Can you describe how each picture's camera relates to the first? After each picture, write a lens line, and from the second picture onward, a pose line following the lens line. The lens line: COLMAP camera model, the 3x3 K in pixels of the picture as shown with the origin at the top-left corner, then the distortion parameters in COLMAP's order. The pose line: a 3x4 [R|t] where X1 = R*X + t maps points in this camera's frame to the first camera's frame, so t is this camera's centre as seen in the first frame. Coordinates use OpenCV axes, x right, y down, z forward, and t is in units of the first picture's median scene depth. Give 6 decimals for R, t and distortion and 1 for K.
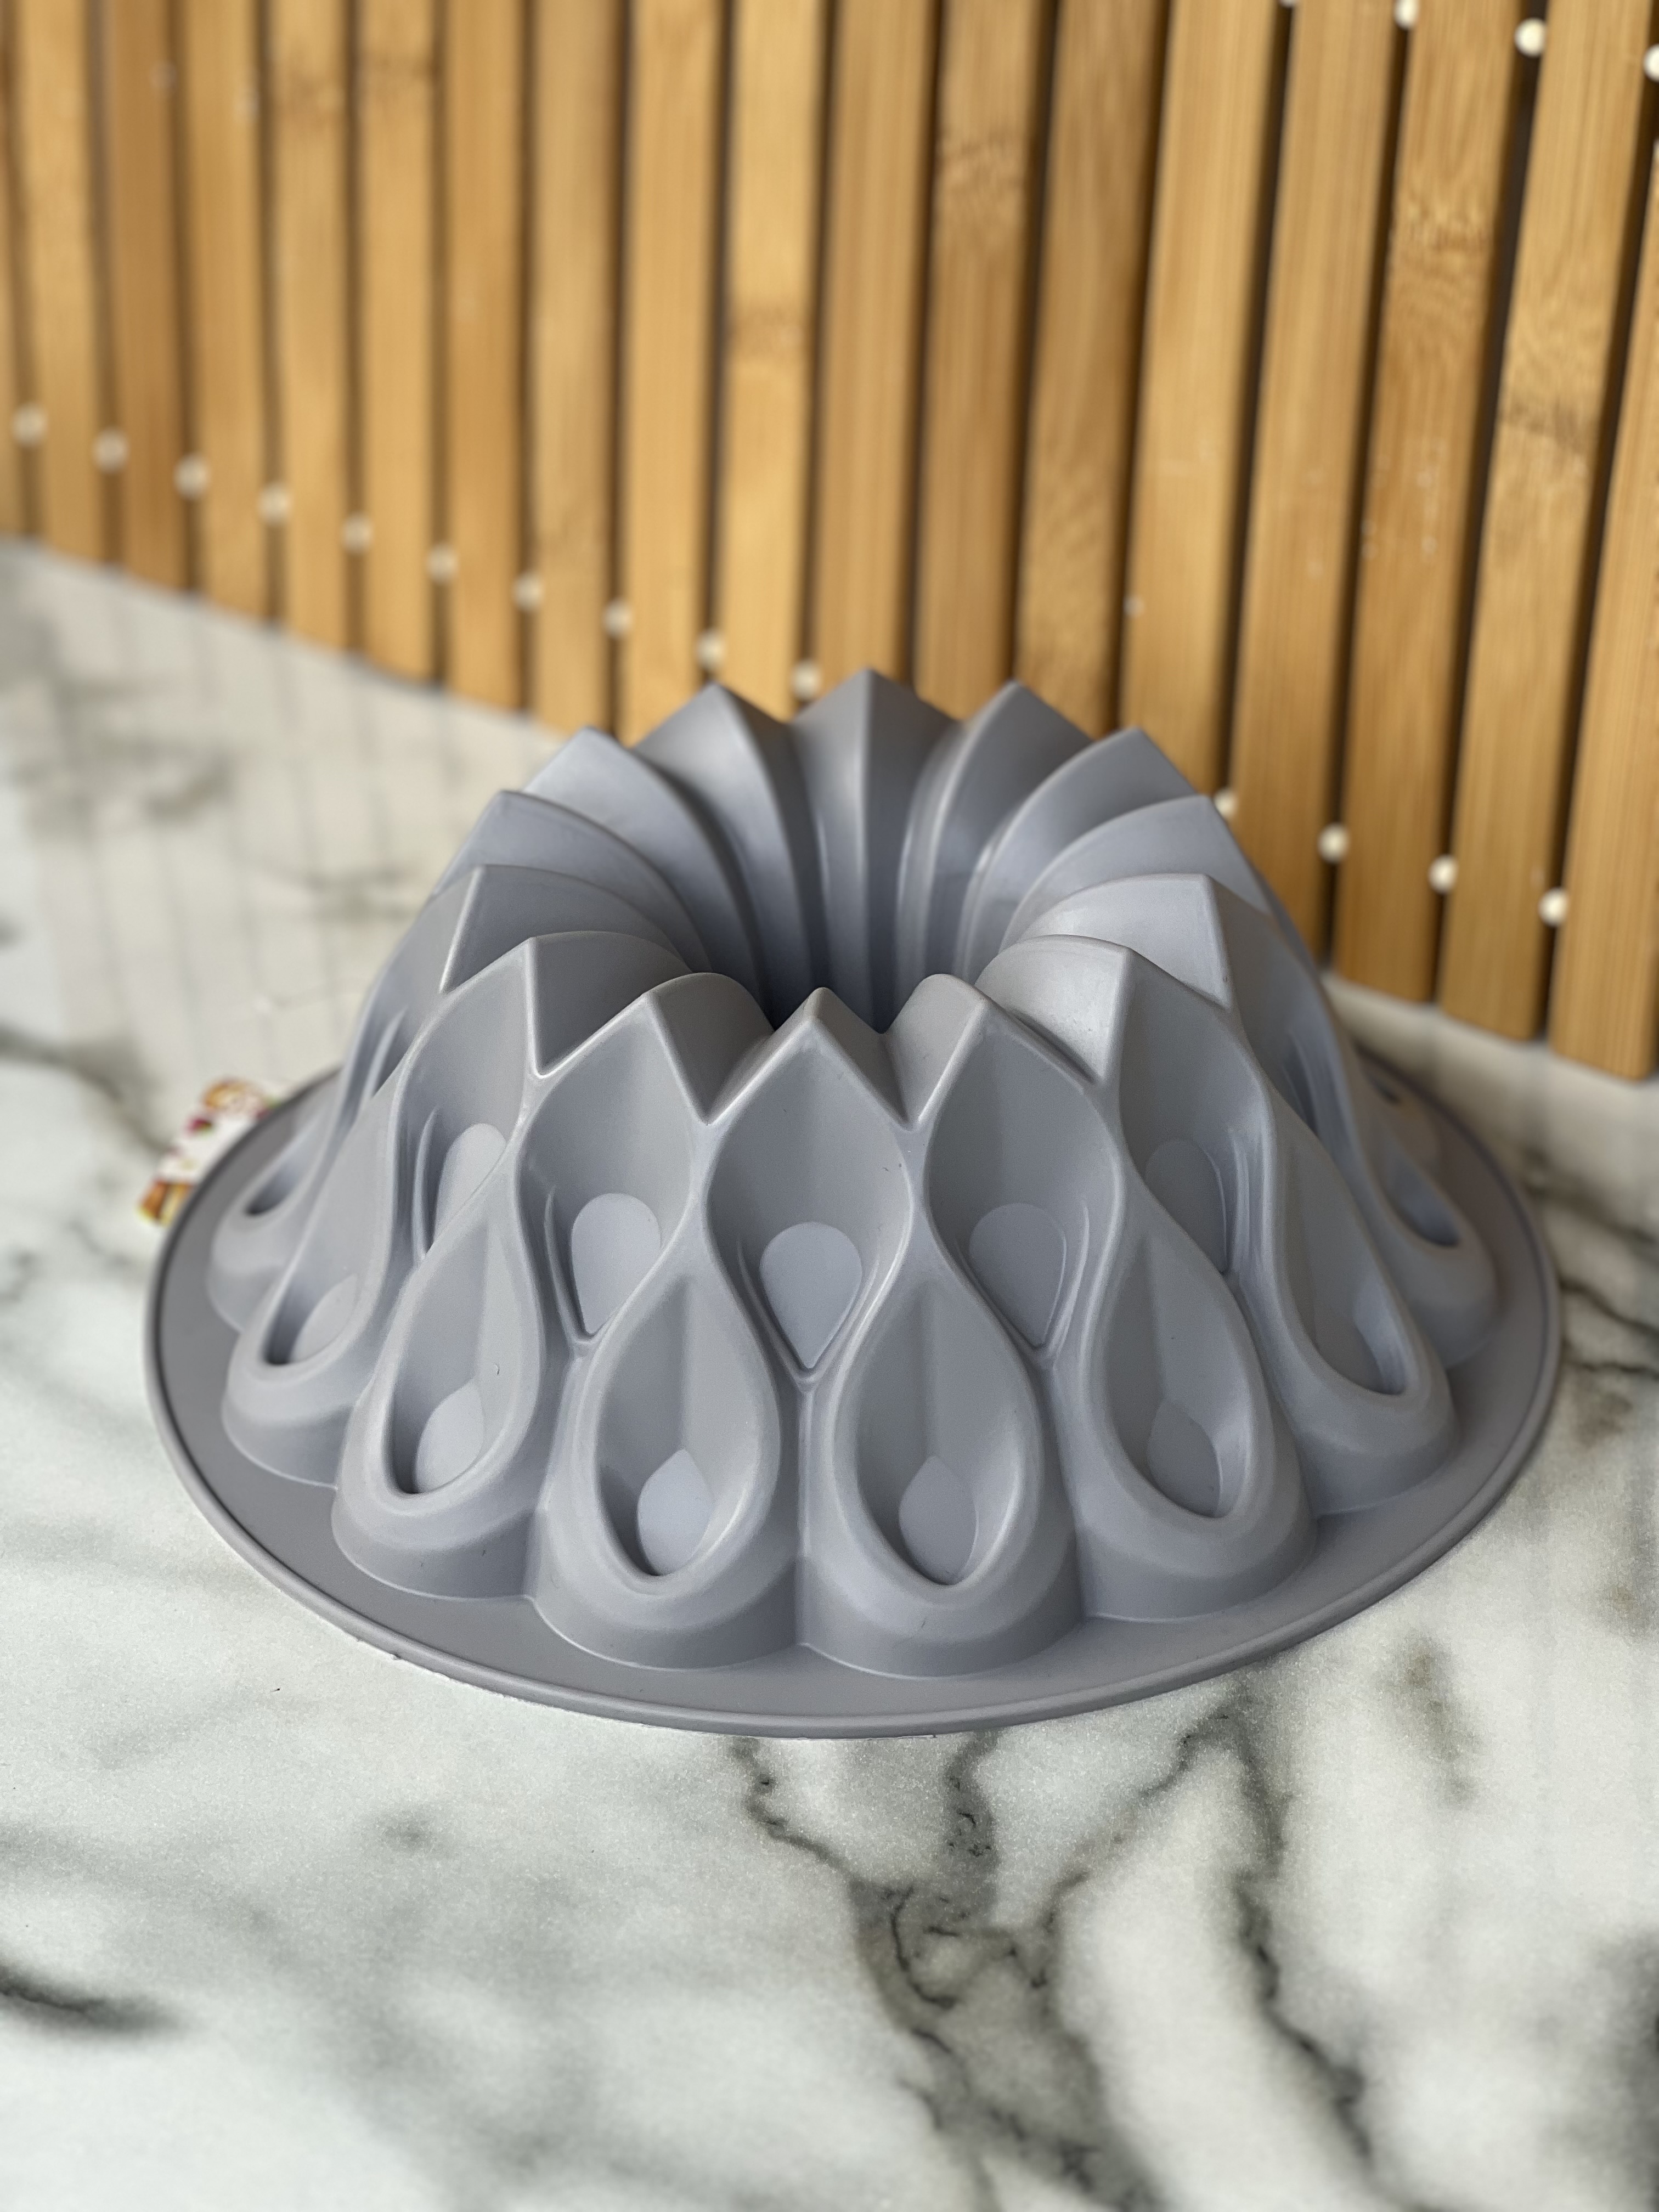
lens RADIAL K [[4952.7, 0, 824.6], [0, 4952.7, 1093.5], [0, 0, 1]] dist [0.403406, -3.142899]
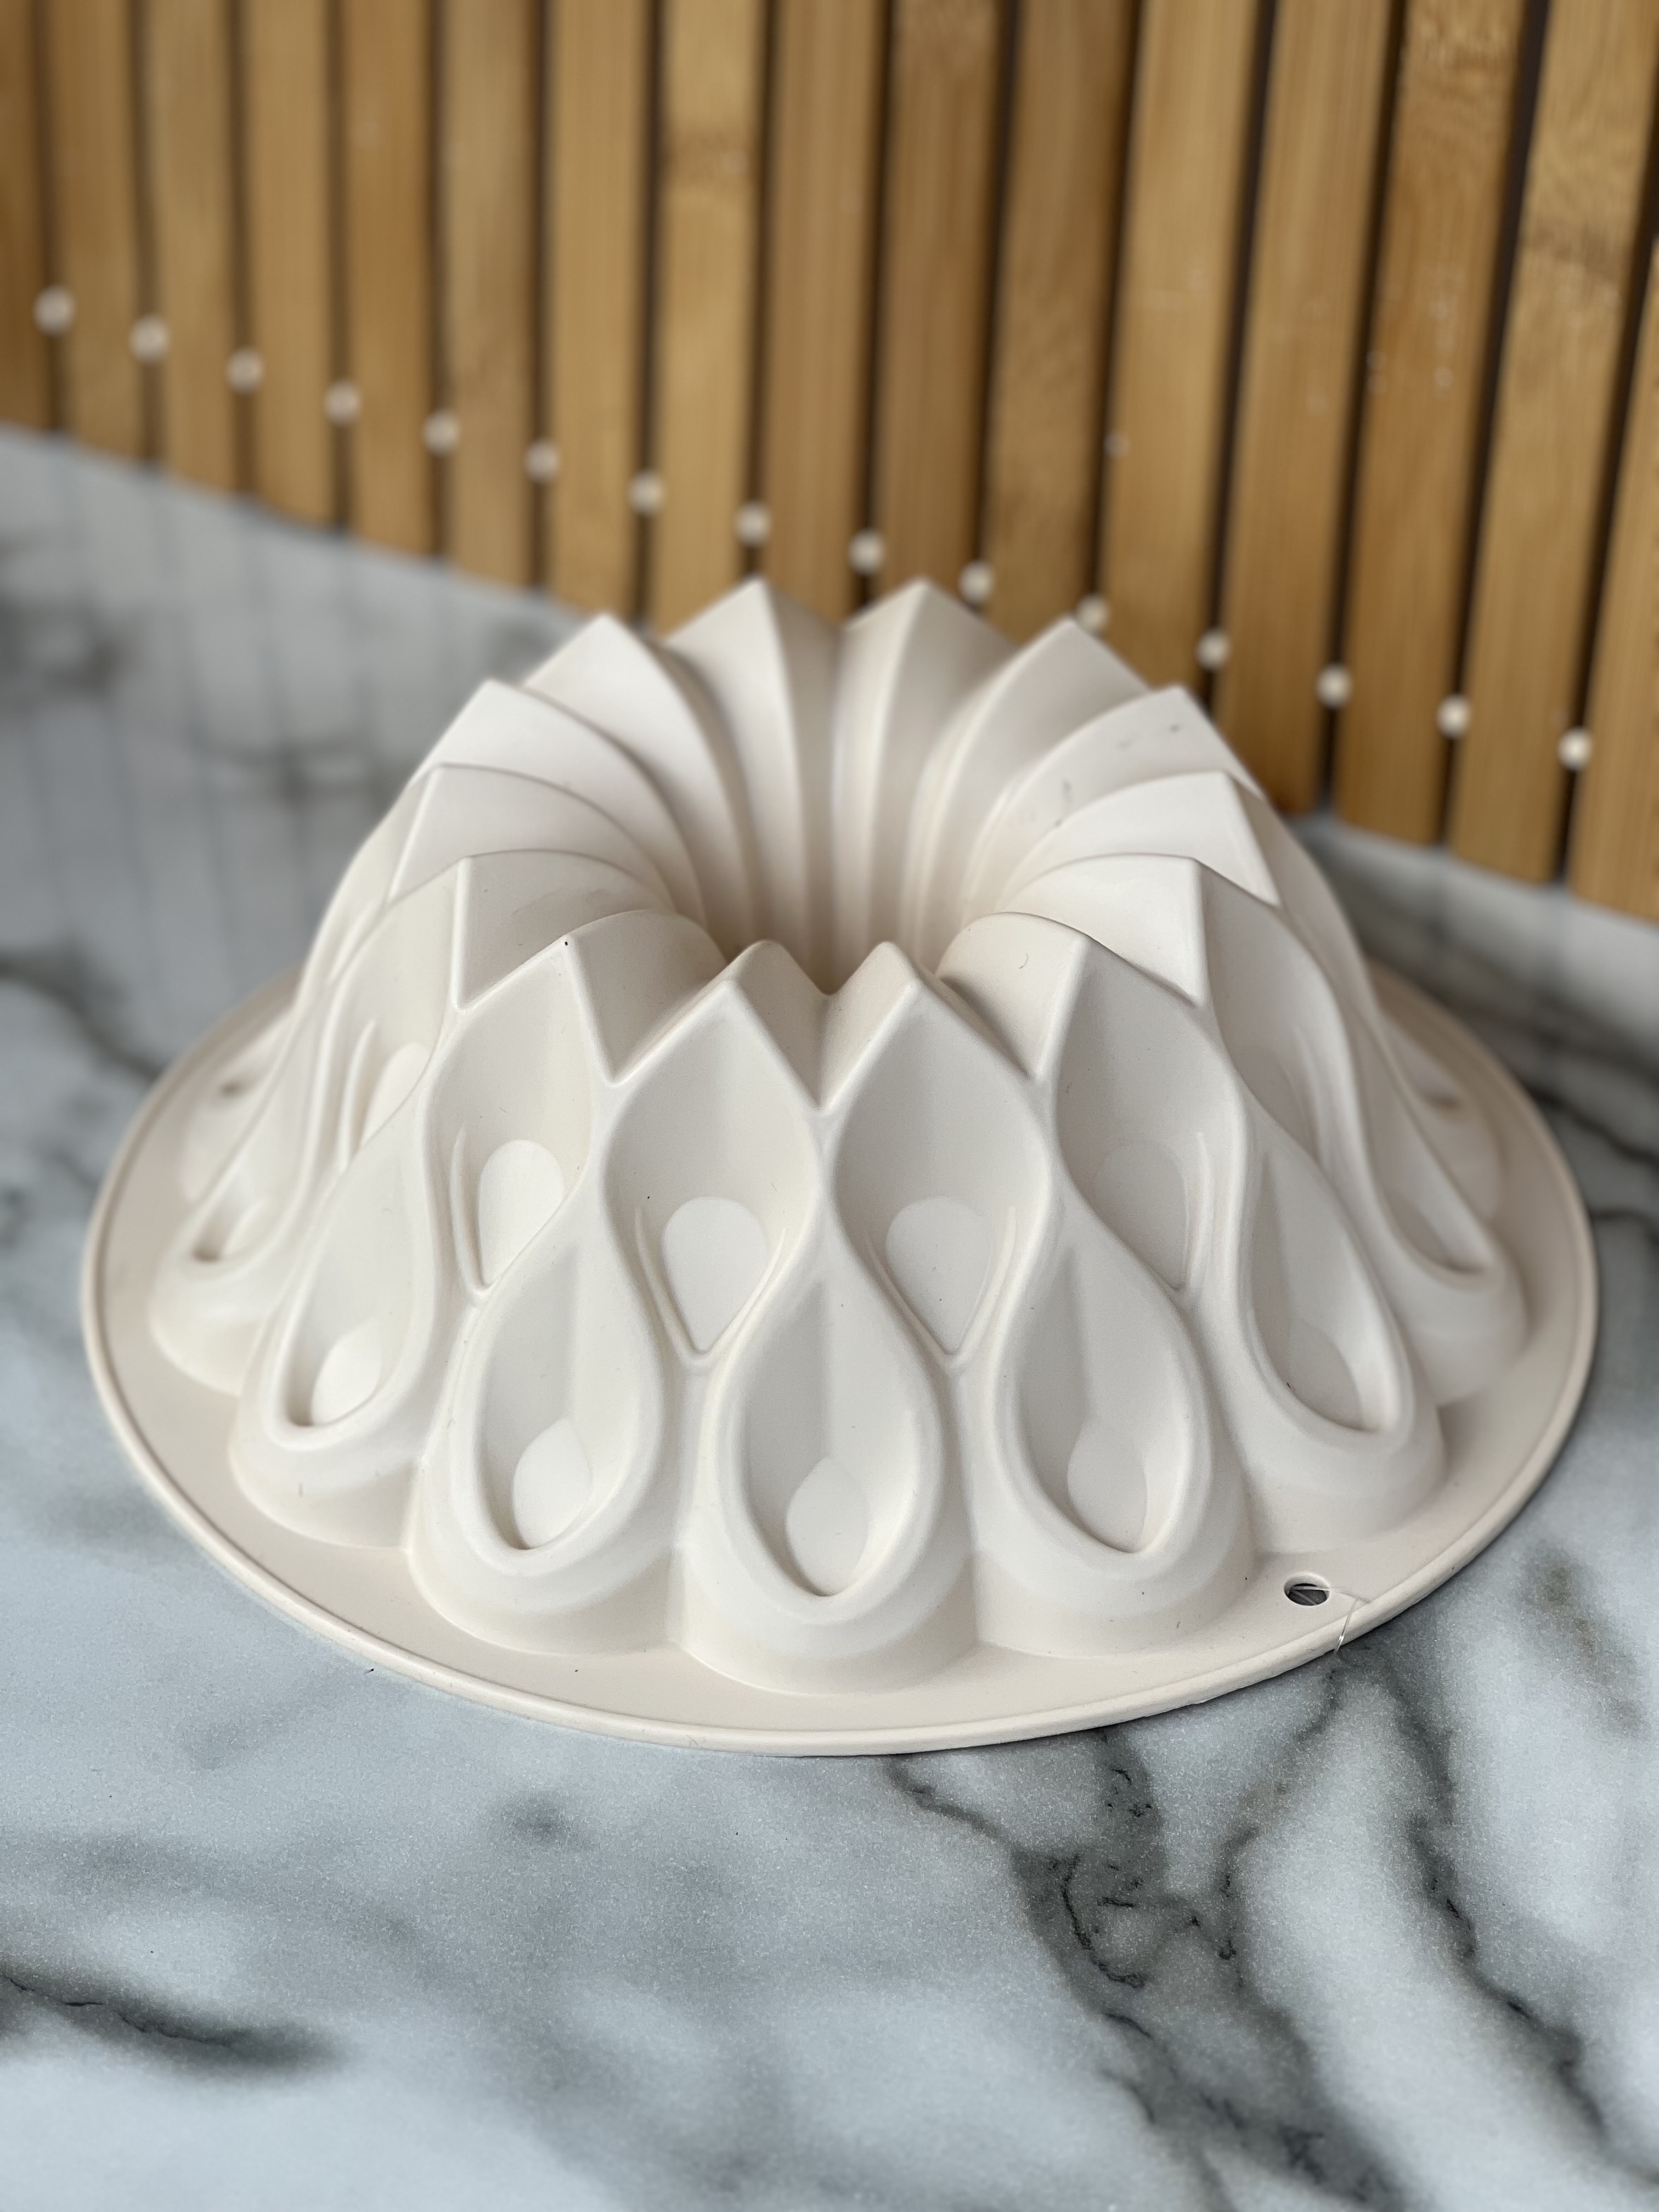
lens RADIAL K [[4952.7, 0, 824.6], [0, 4952.7, 1093.5], [0, 0, 1]] dist [0.403406, -3.142899]
pose [[0.995042, -0.046347, 0.088001, -0.108596], [0.040188, 0.996701, 0.070511, -0.056383], [-0.090978, -0.066625, 0.993622, 0.061903]]
